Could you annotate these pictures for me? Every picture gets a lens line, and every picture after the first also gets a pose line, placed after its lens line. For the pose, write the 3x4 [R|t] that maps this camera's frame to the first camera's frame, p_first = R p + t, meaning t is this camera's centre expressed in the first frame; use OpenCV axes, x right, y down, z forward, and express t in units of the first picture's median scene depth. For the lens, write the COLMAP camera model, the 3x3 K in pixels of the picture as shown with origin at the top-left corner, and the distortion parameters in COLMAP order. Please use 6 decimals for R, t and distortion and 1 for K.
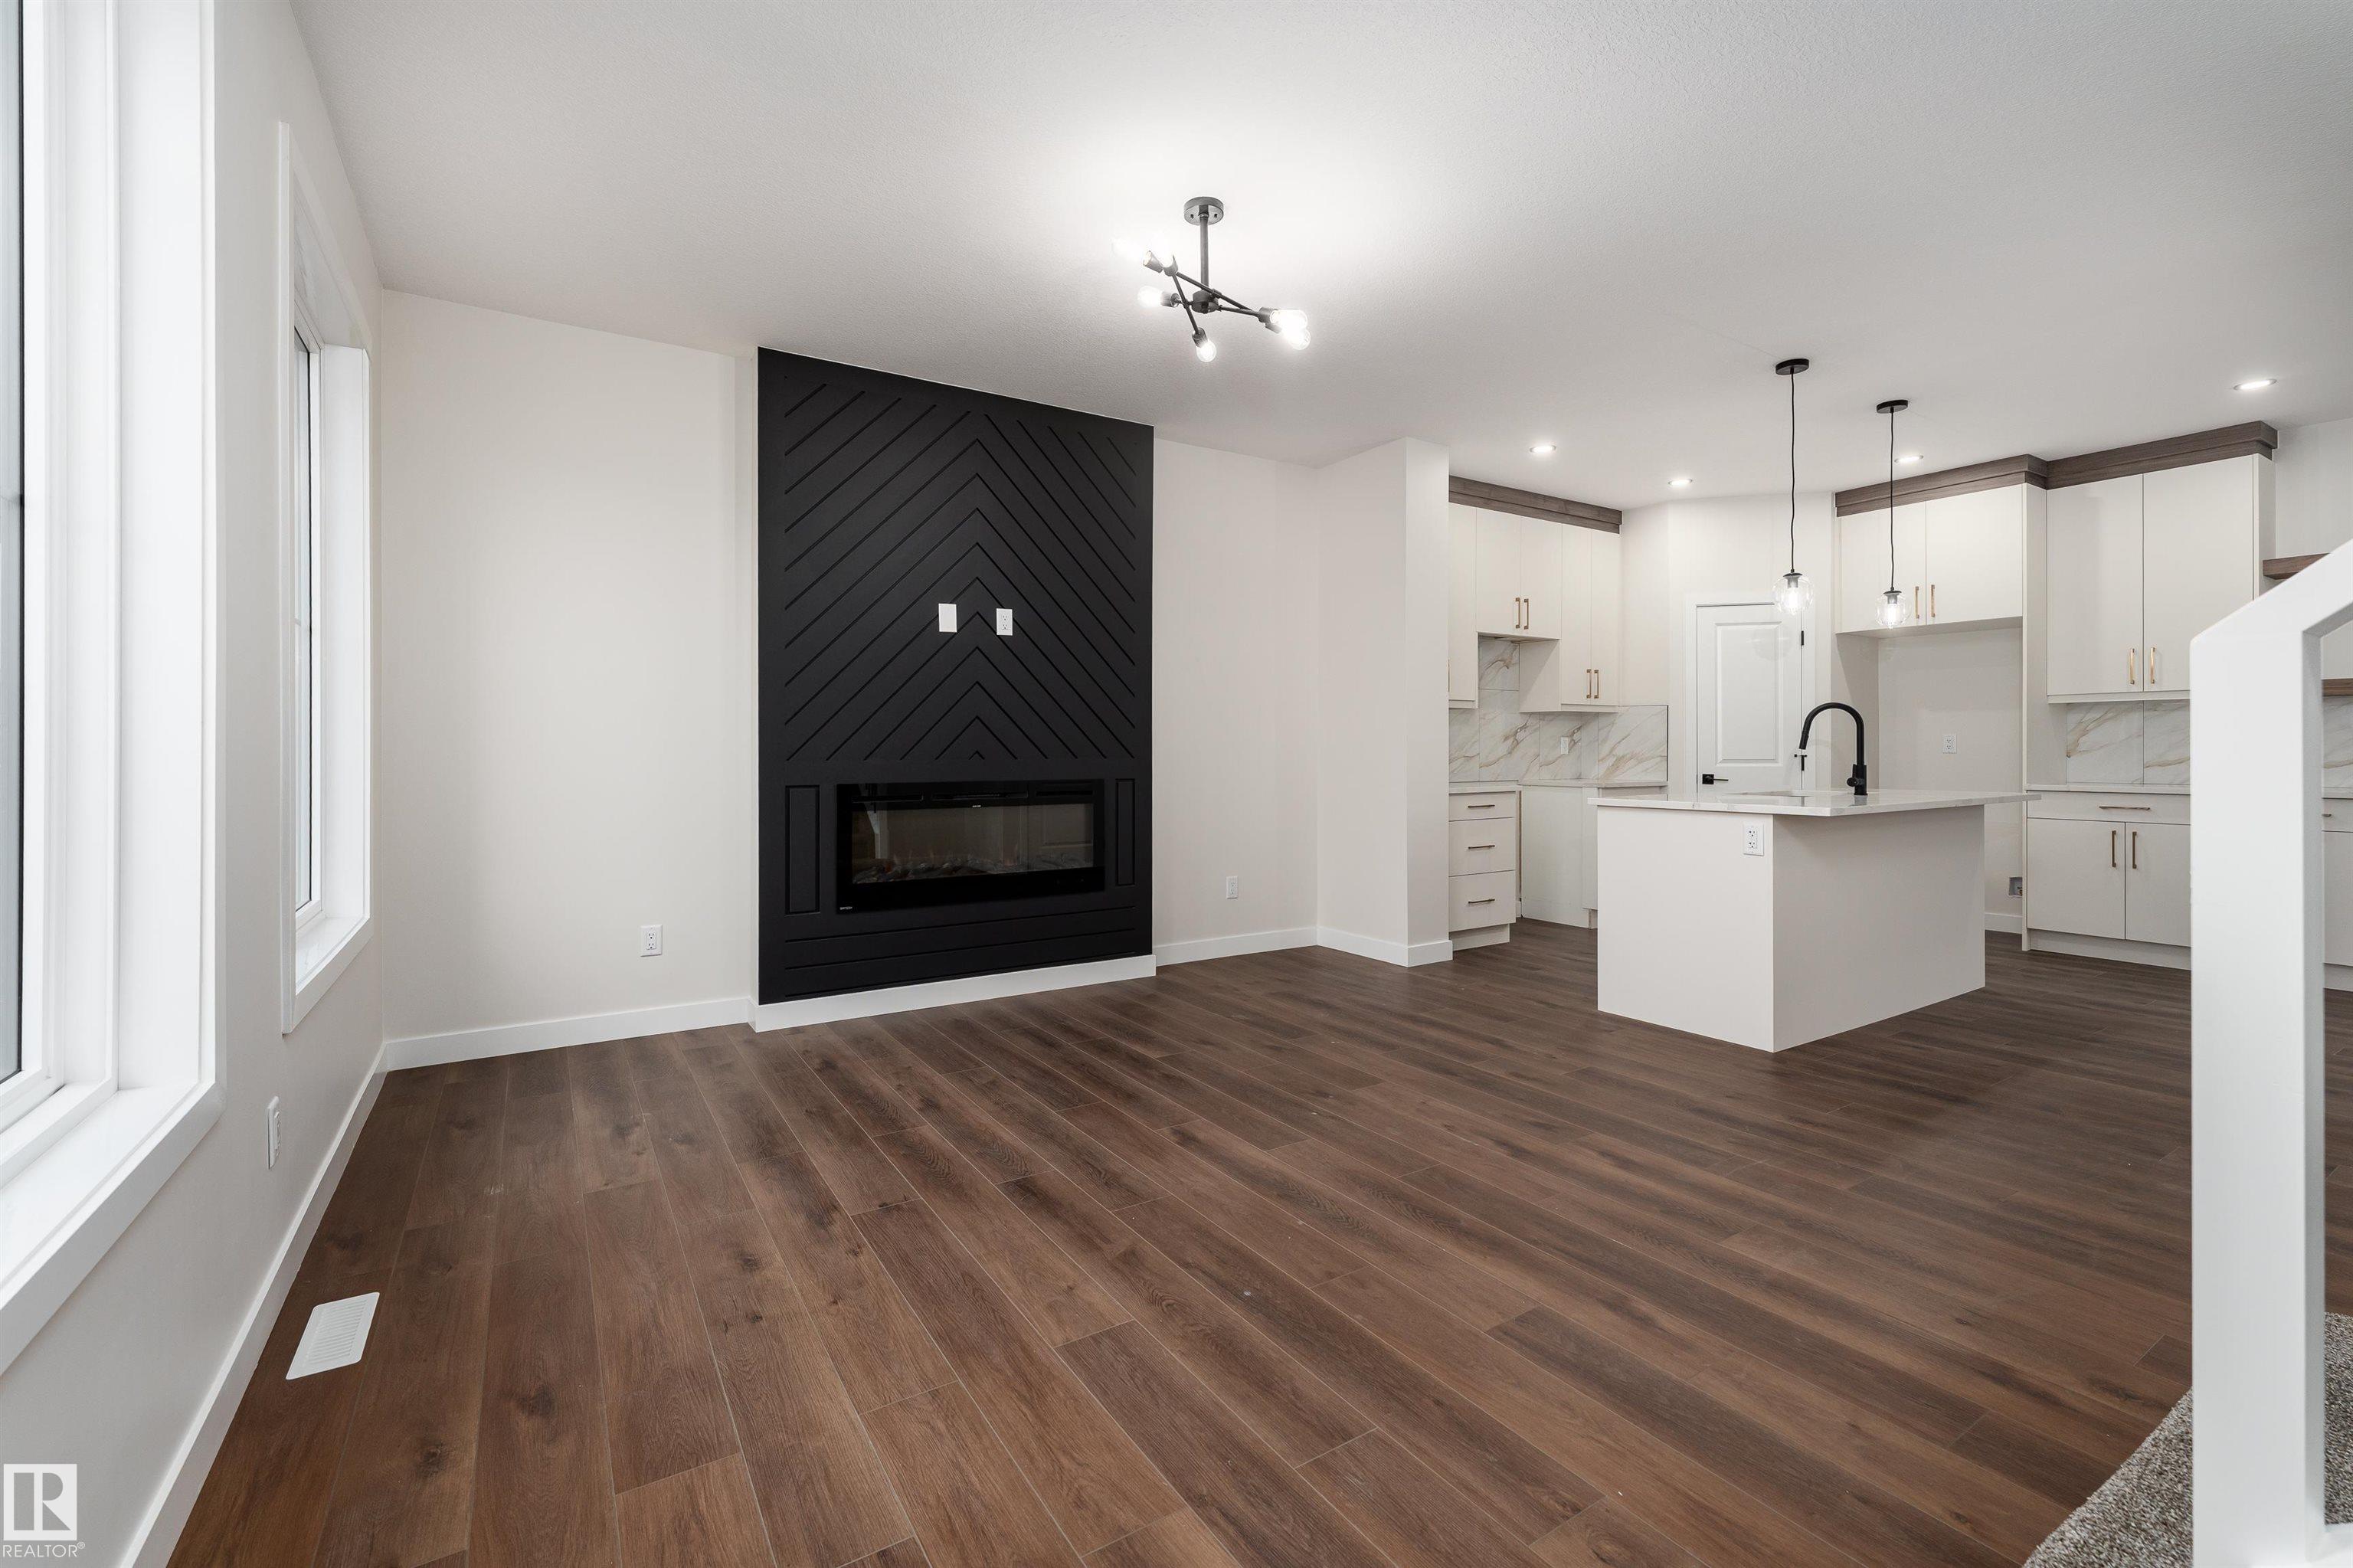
lens RADIAL K [[1007.4, 0, 1166.5], [0, 1007.4, 748.1], [0, 0, 1]] dist [-0.002463, -0.000465]
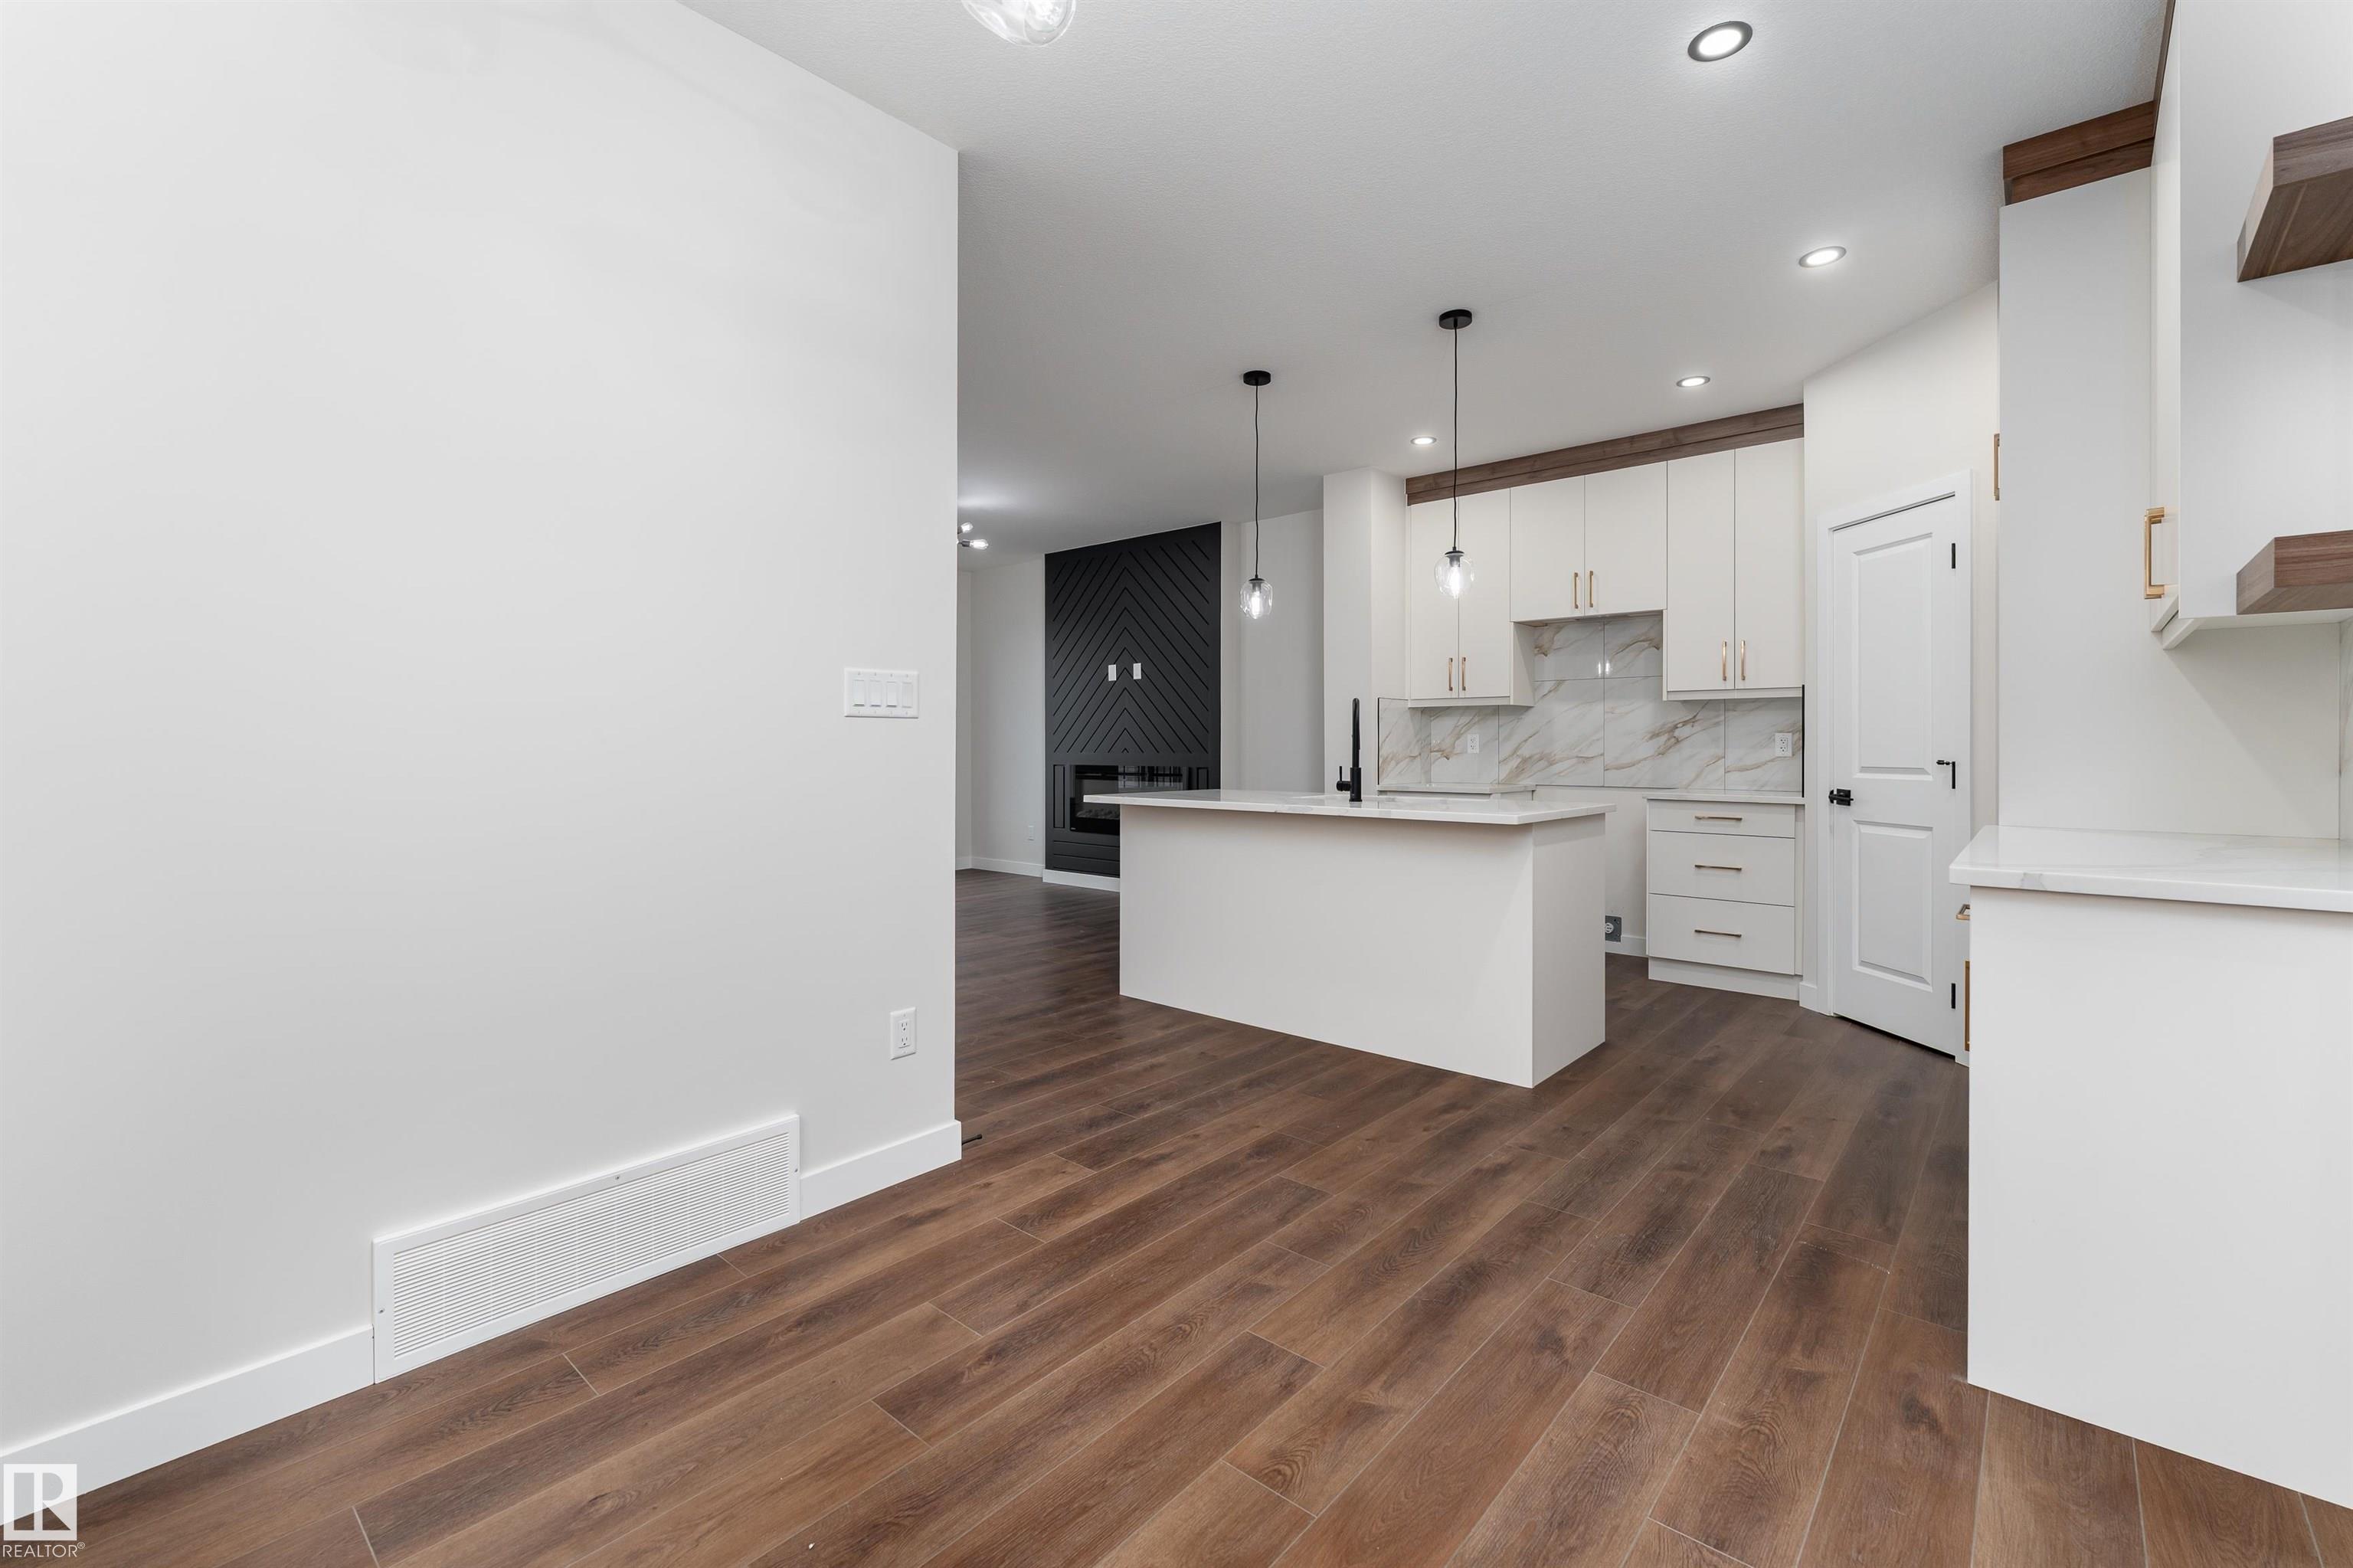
lens RADIAL K [[1004.2, 0, 1159.7], [0, 1004.2, 747.5], [0, 0, 1]] dist [-0.003707, -0.000241]
pose [[0.278410, 0.003535, -0.960456, 1.508697], [-0.000248, 0.999993, 0.003608, -0.004525], [0.960462, -0.000766, 0.278409, 0.590588]]
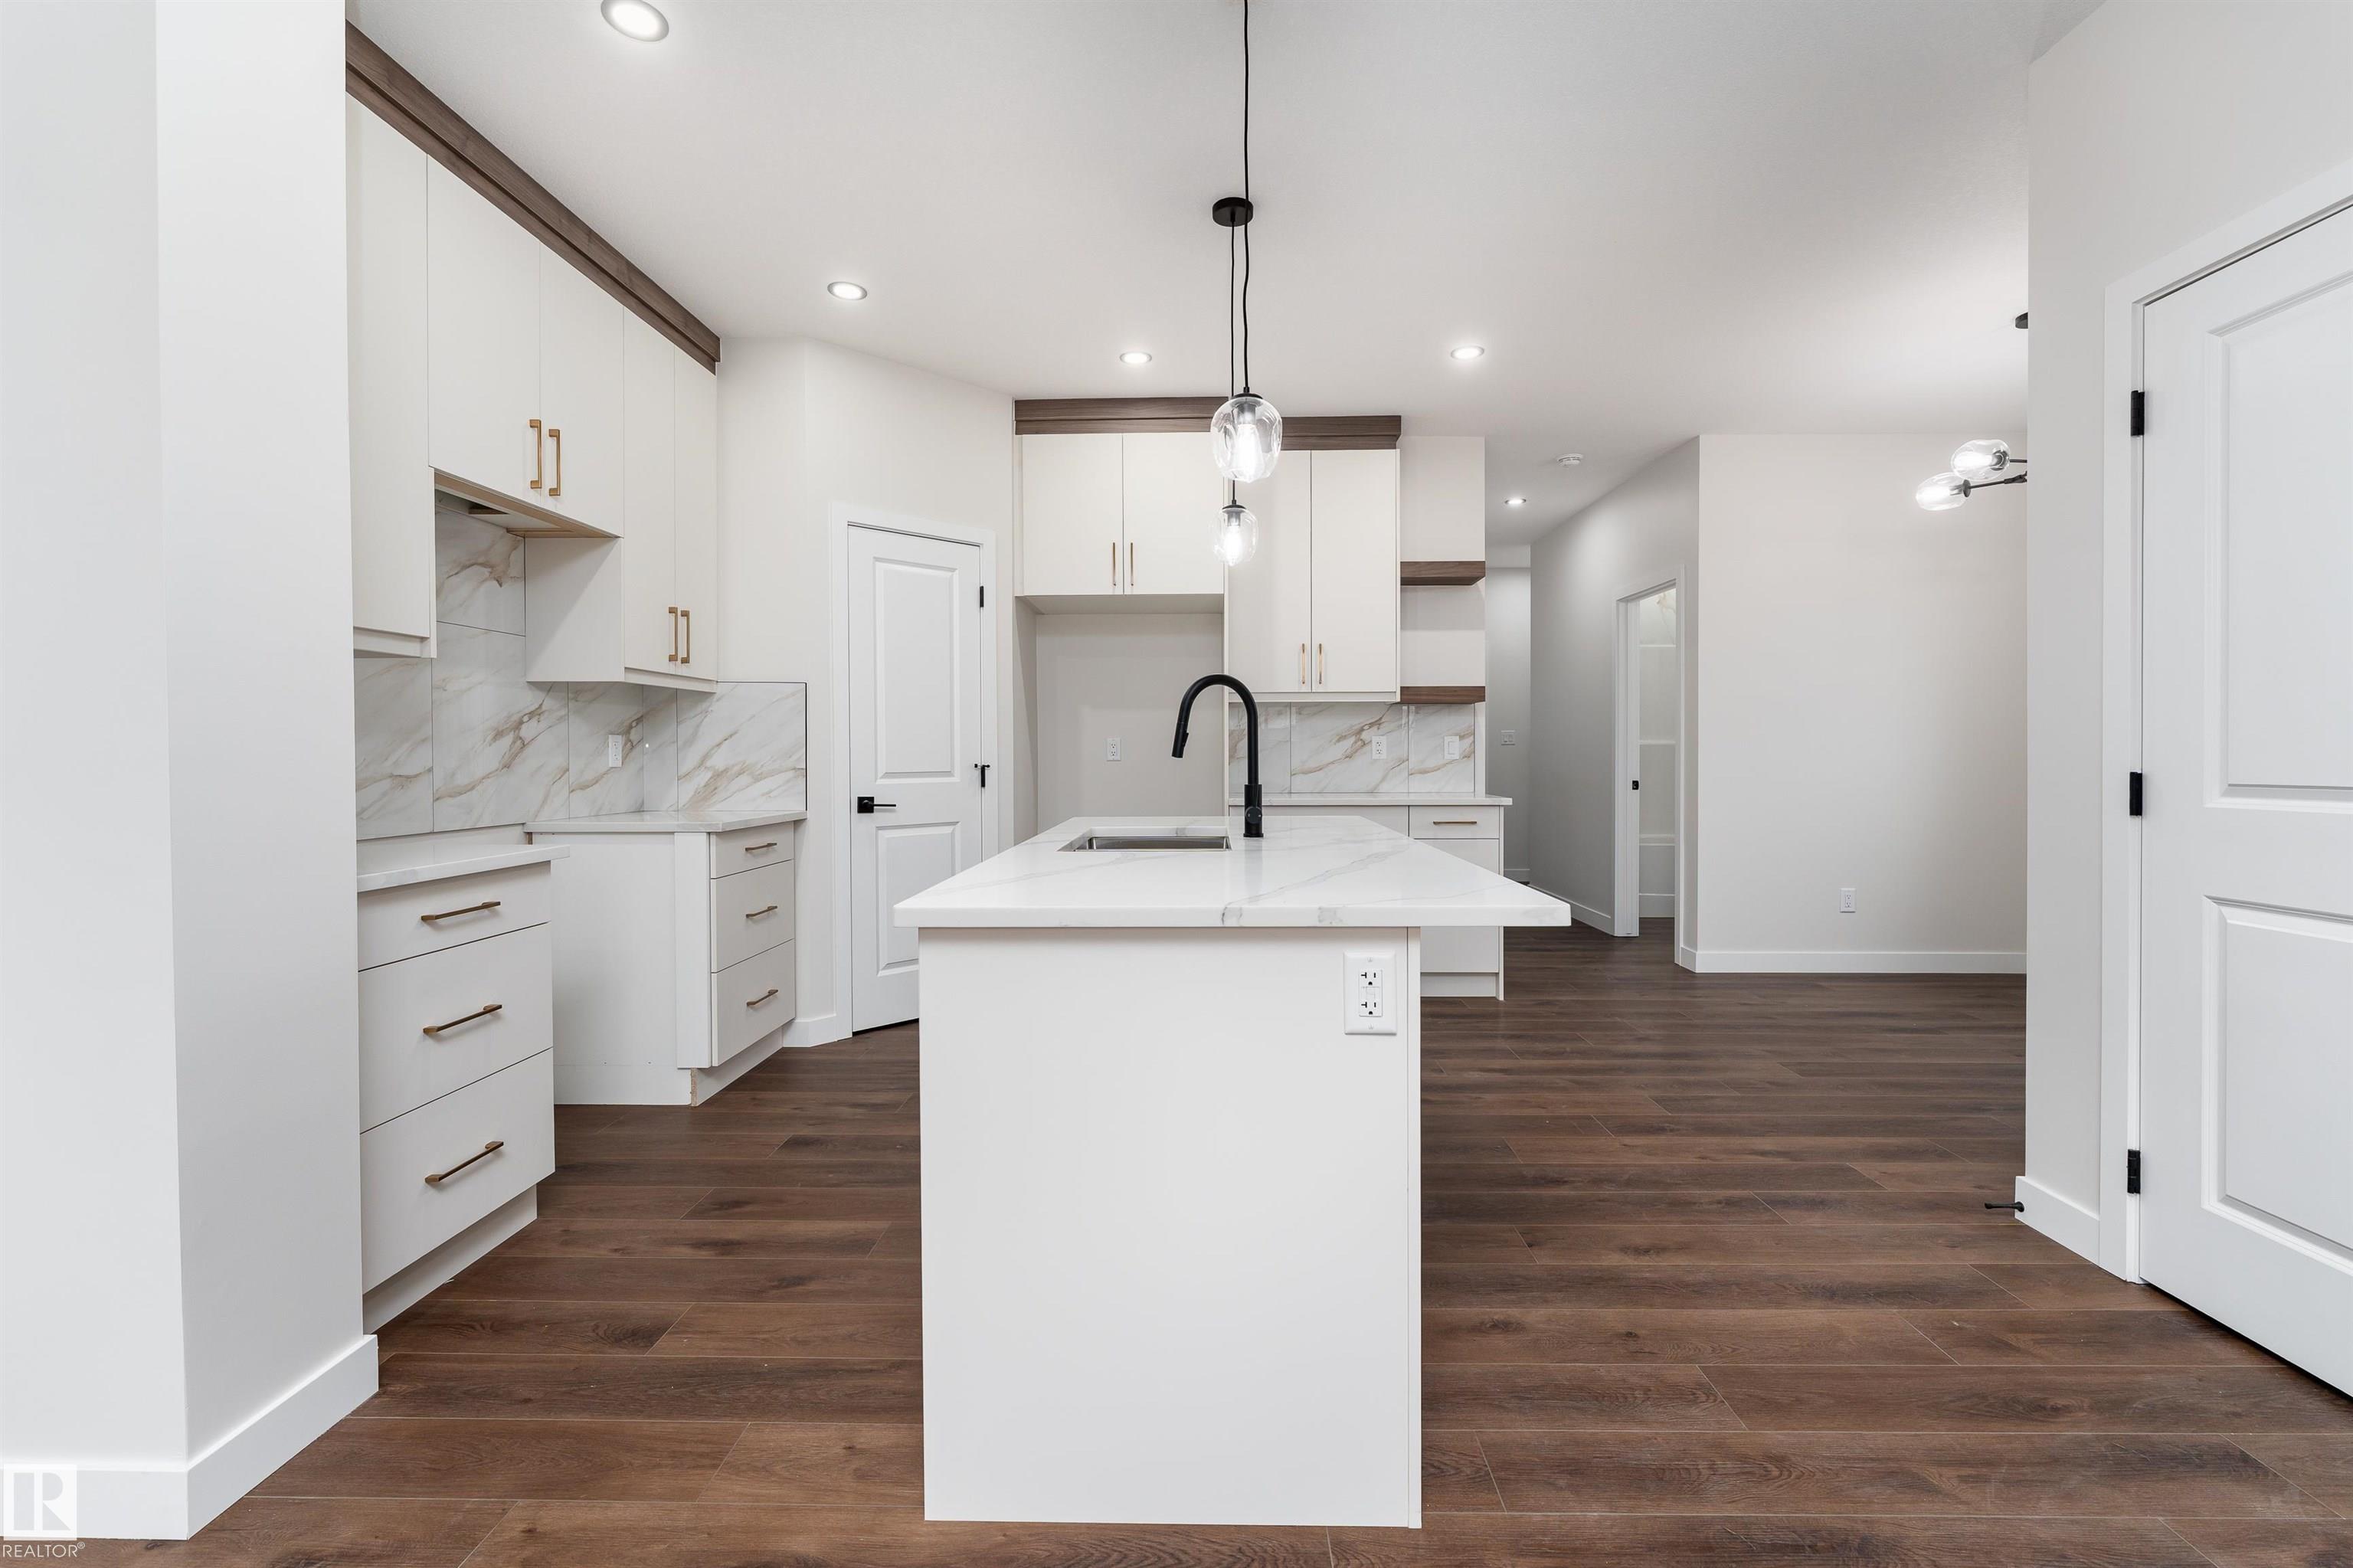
lens RADIAL K [[995.8, 0, 1185.4], [0, 995.8, 765.0], [0, 0, 1]] dist [-0.001248, -0.000135]
pose [[0.549817, -0.010089, 0.835224, 0.193010], [0.001090, 0.999935, 0.011361, -0.001088], [-0.835284, -0.005336, 0.549793, 0.725022]]
